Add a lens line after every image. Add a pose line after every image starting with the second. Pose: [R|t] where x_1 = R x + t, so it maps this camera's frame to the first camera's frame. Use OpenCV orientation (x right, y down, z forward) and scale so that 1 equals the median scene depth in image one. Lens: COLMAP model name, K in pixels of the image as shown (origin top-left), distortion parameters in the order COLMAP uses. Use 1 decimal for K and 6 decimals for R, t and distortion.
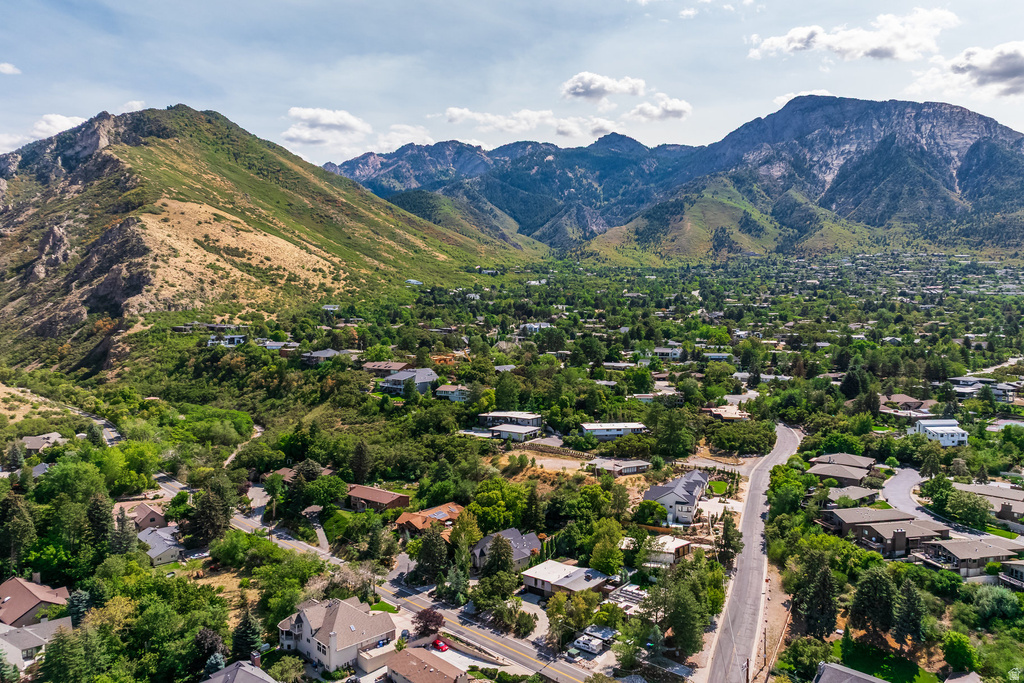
lens RADIAL K [[718.4, 0, 511.7], [0, 718.4, 339.7], [0, 0, 1]] dist [-0.004644, 0.001847]
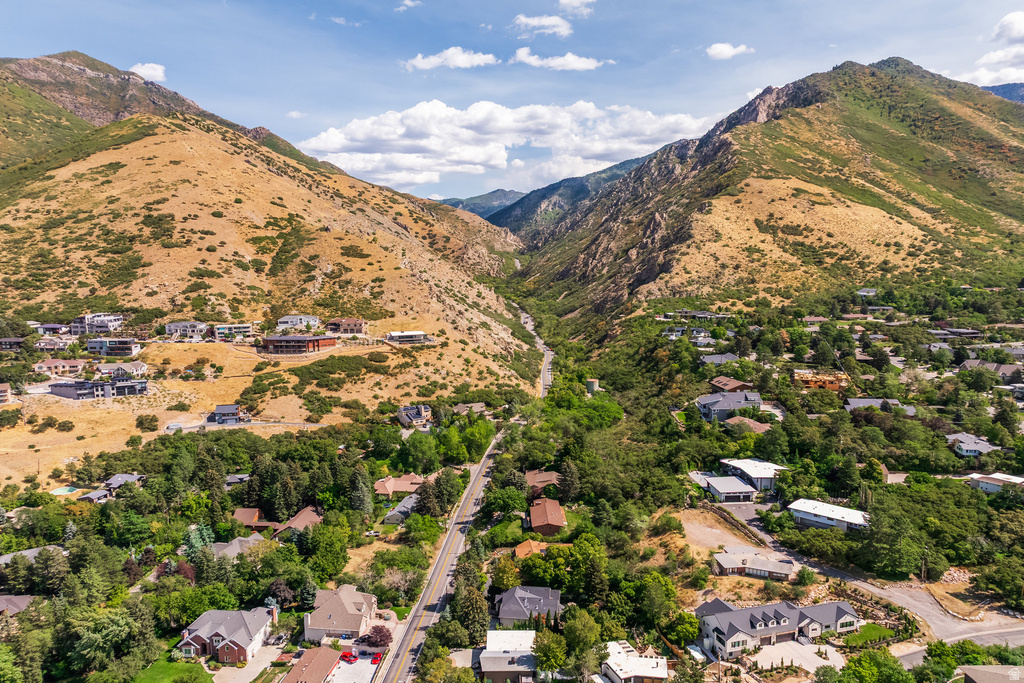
lens RADIAL K [[718.4, 0, 512.4], [0, 718.4, 341.8], [0, 0, 1]] dist [-0.004644, 0.001847]
pose [[0.601301, 0.090236, -0.793911, 0.166681], [-0.034590, 0.995611, 0.086963, -0.037692], [0.798274, -0.024830, 0.601783, 0.082786]]
